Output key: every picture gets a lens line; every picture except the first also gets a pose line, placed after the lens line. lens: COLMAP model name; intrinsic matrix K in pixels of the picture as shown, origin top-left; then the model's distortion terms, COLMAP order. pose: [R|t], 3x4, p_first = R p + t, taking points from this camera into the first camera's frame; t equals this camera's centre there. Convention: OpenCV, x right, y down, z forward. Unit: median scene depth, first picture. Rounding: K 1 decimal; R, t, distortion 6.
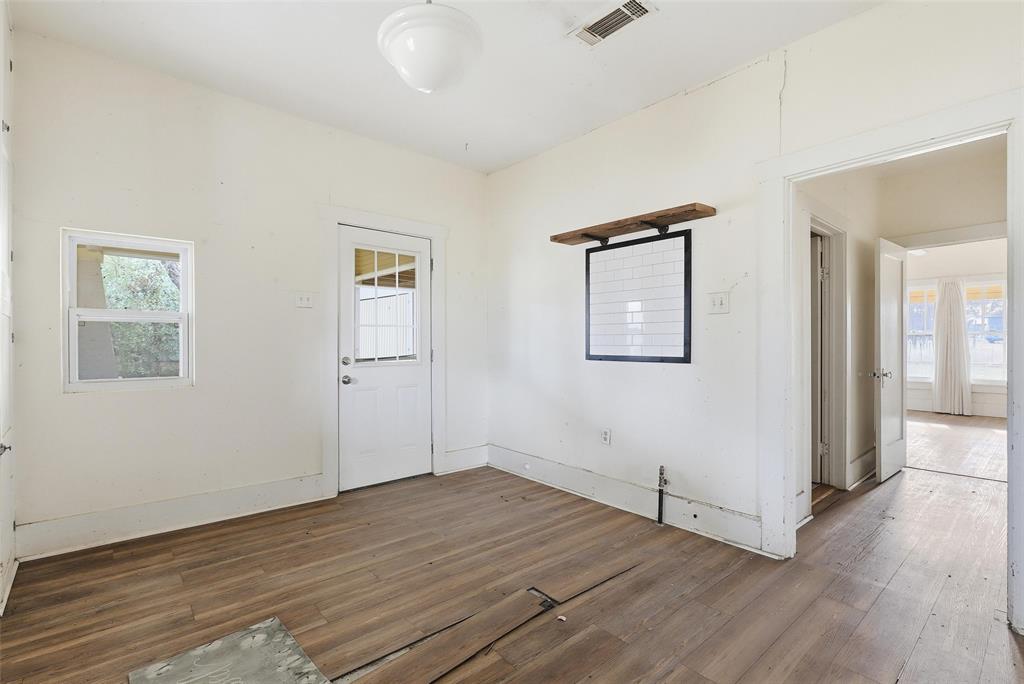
lens RADIAL K [[468.7, 0, 516.6], [0, 468.7, 345.8], [0, 0, 1]] dist [0.000858, -0.000502]
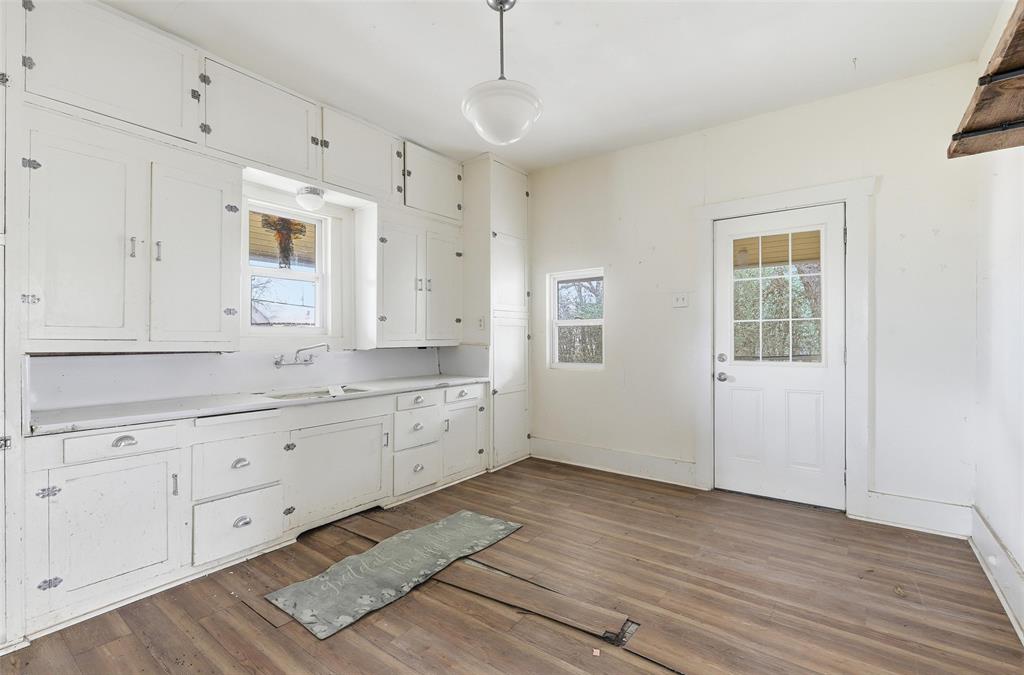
lens RADIAL K [[467.2, 0, 504.5], [0, 467.2, 339.4], [0, 0, 1]] dist [-0.001595, -0.000450]
pose [[0.198632, 0.002967, -0.980070, 0.649623], [-0.002826, 0.999993, 0.002455, -0.008819], [0.980070, 0.002282, 0.198639, 0.457545]]
